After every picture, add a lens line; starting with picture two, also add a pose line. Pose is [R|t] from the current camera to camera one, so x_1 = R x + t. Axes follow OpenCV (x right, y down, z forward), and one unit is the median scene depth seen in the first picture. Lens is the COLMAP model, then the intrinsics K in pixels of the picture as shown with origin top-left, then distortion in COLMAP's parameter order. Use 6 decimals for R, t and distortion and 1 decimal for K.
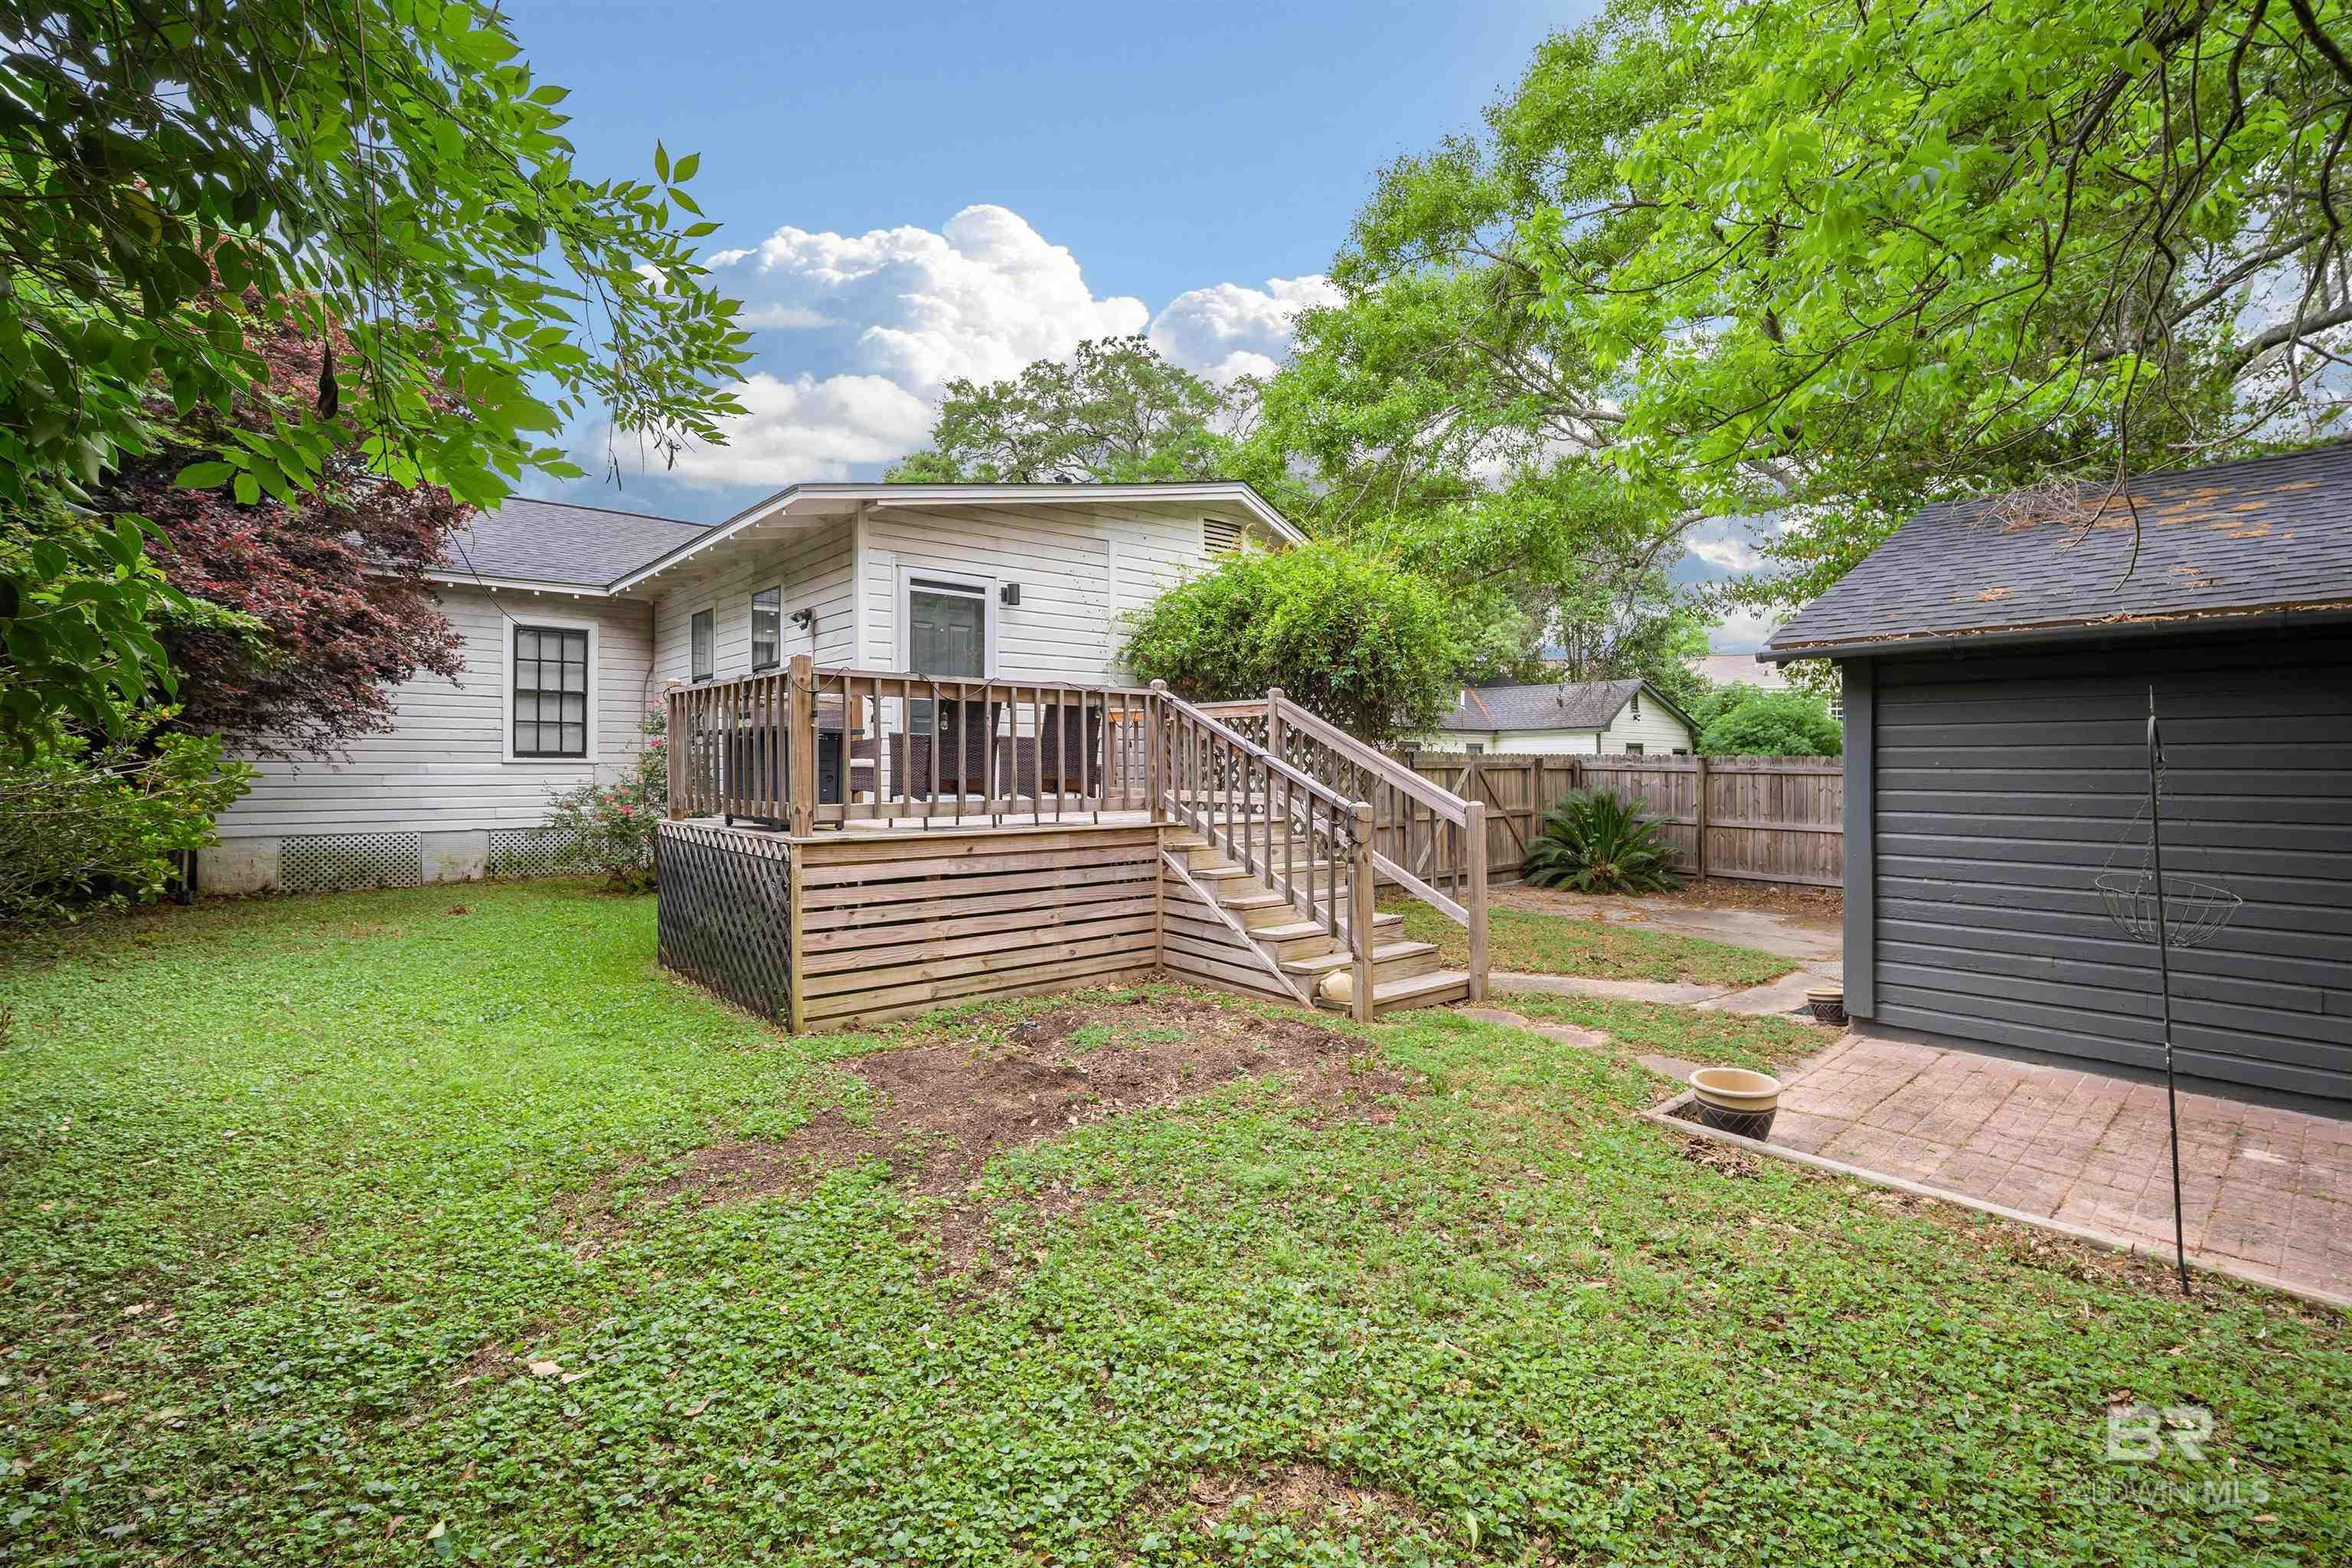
lens RADIAL K [[1039.5, 0, 1187.6], [0, 1039.5, 784.8], [0, 0, 1]] dist [-0.002429, -0.000016]
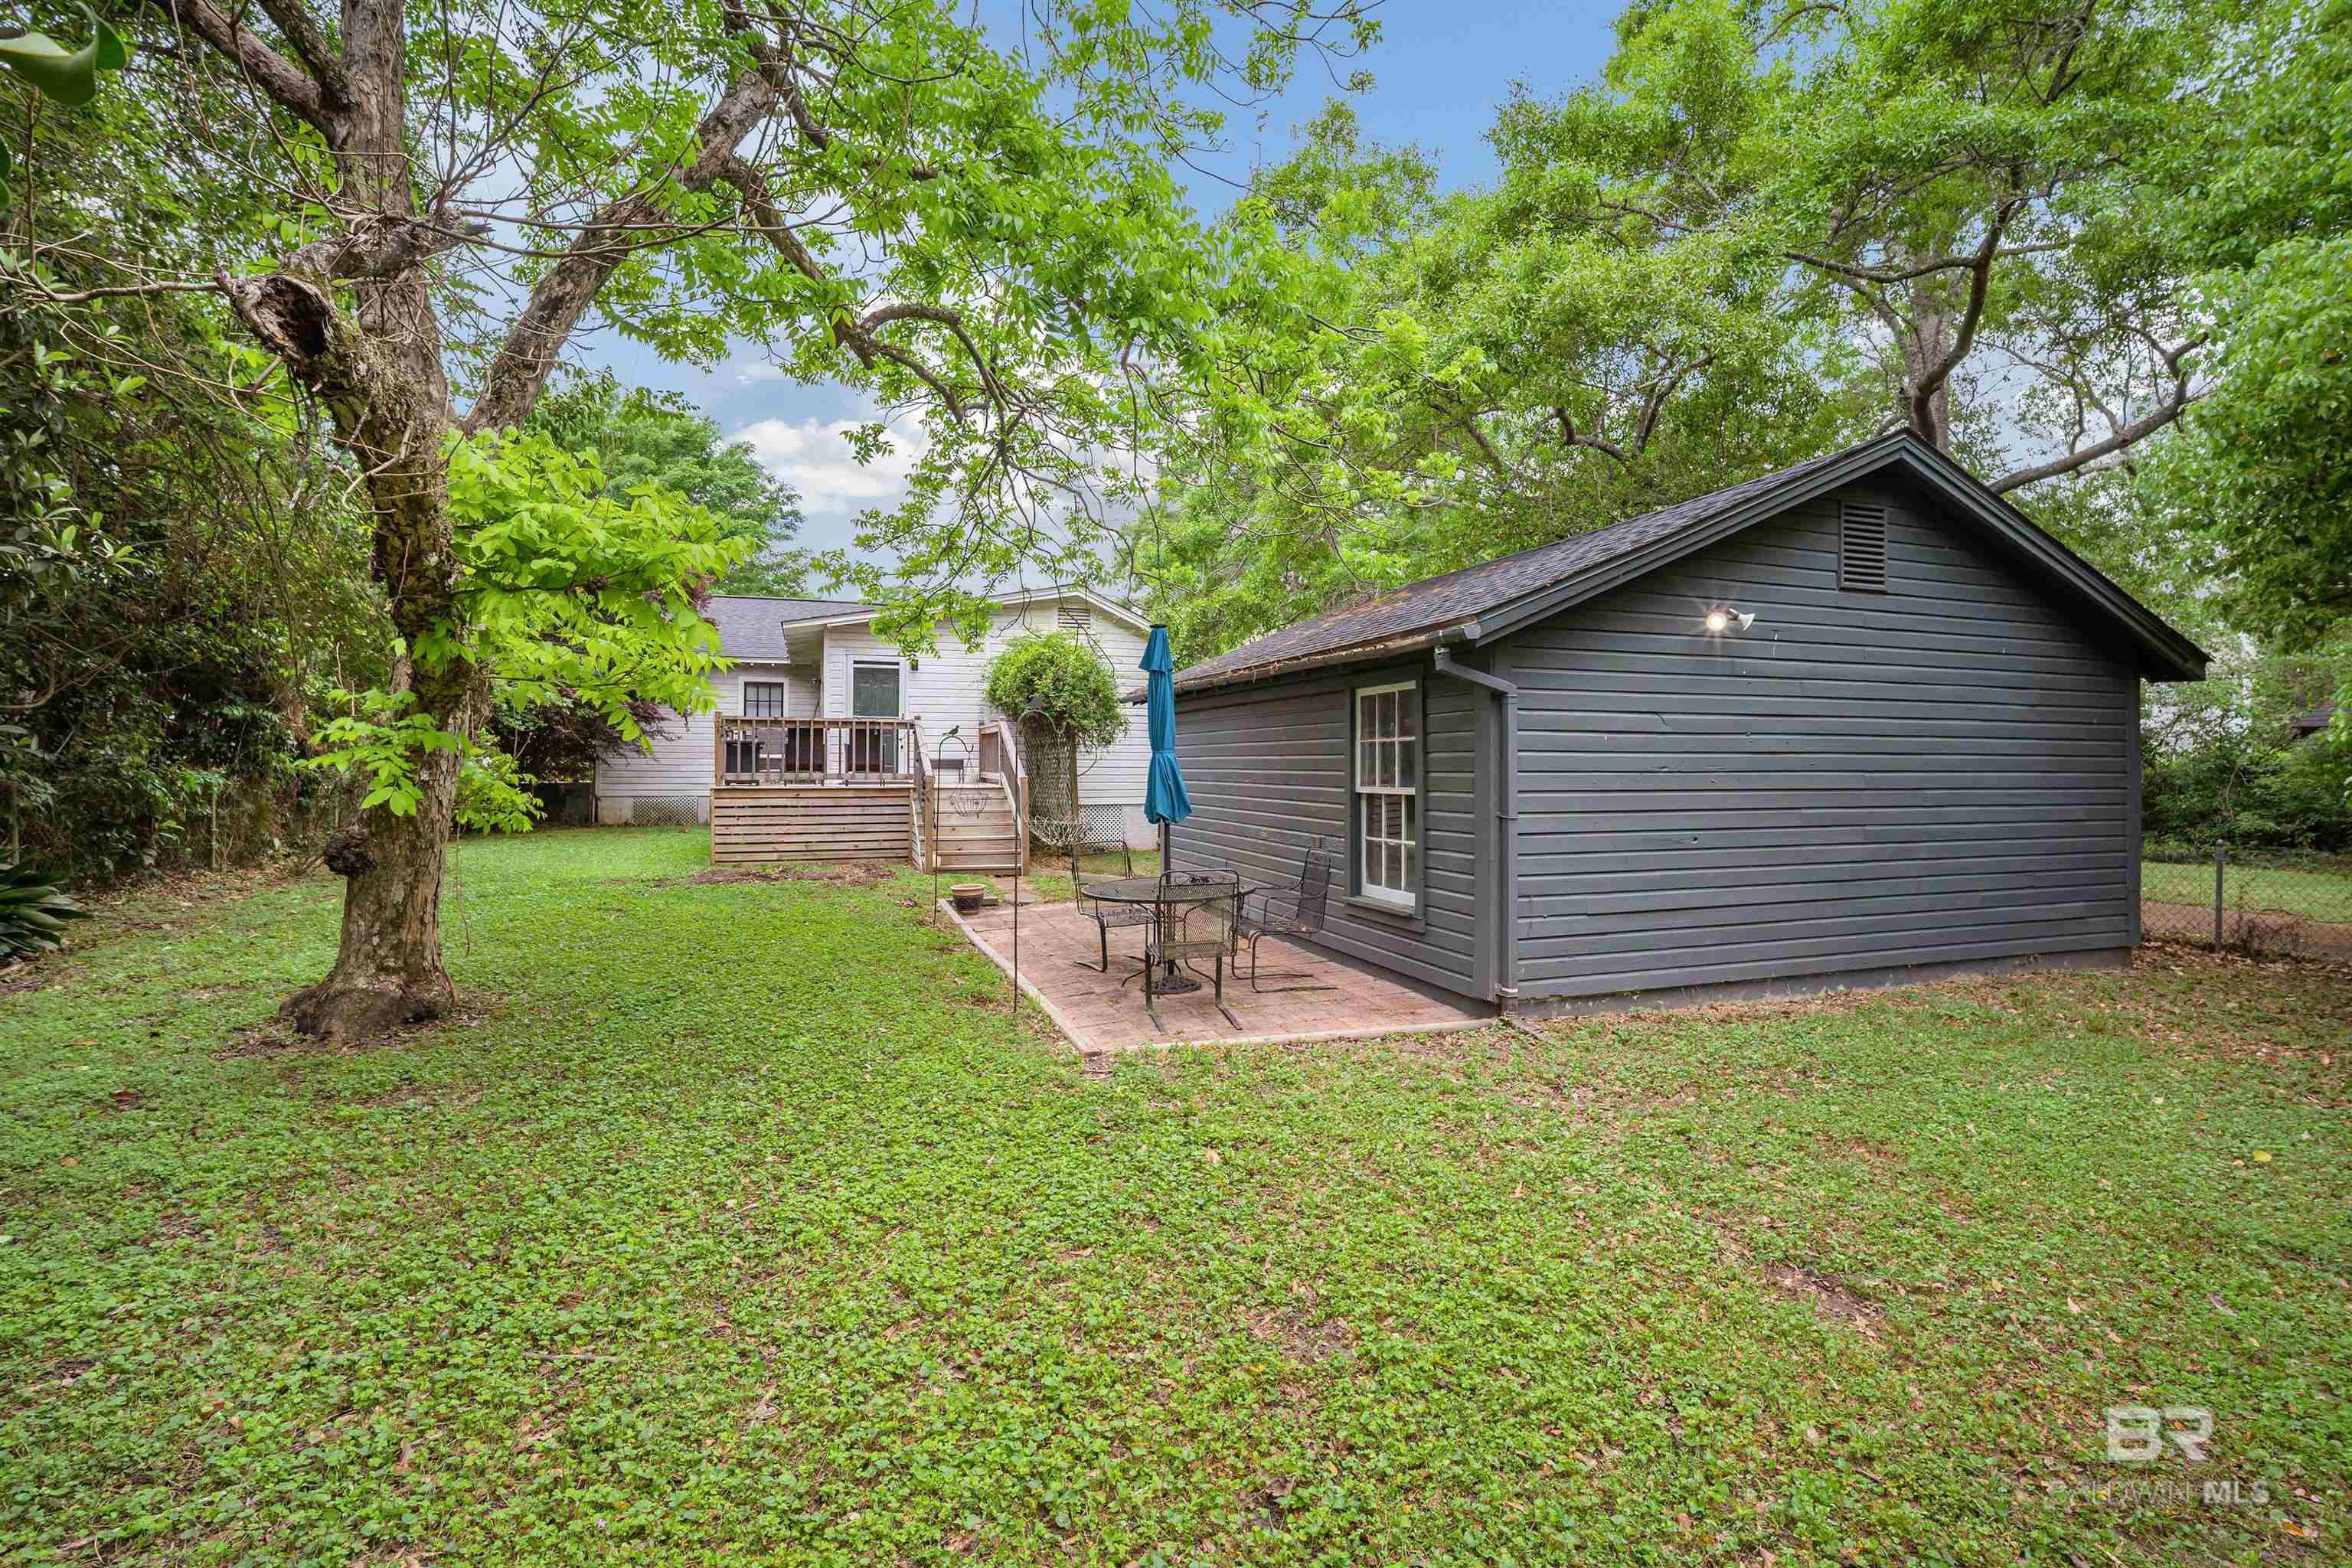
lens RADIAL K [[1039.5, 0, 1187.6], [0, 1039.5, 784.8], [0, 0, 1]] dist [-0.002429, -0.000016]
pose [[0.936294, 0.007585, -0.351136, 0.960826], [-0.008259, 0.999966, -0.000423, 0.024654], [0.351121, 0.003297, 0.936324, -0.561913]]
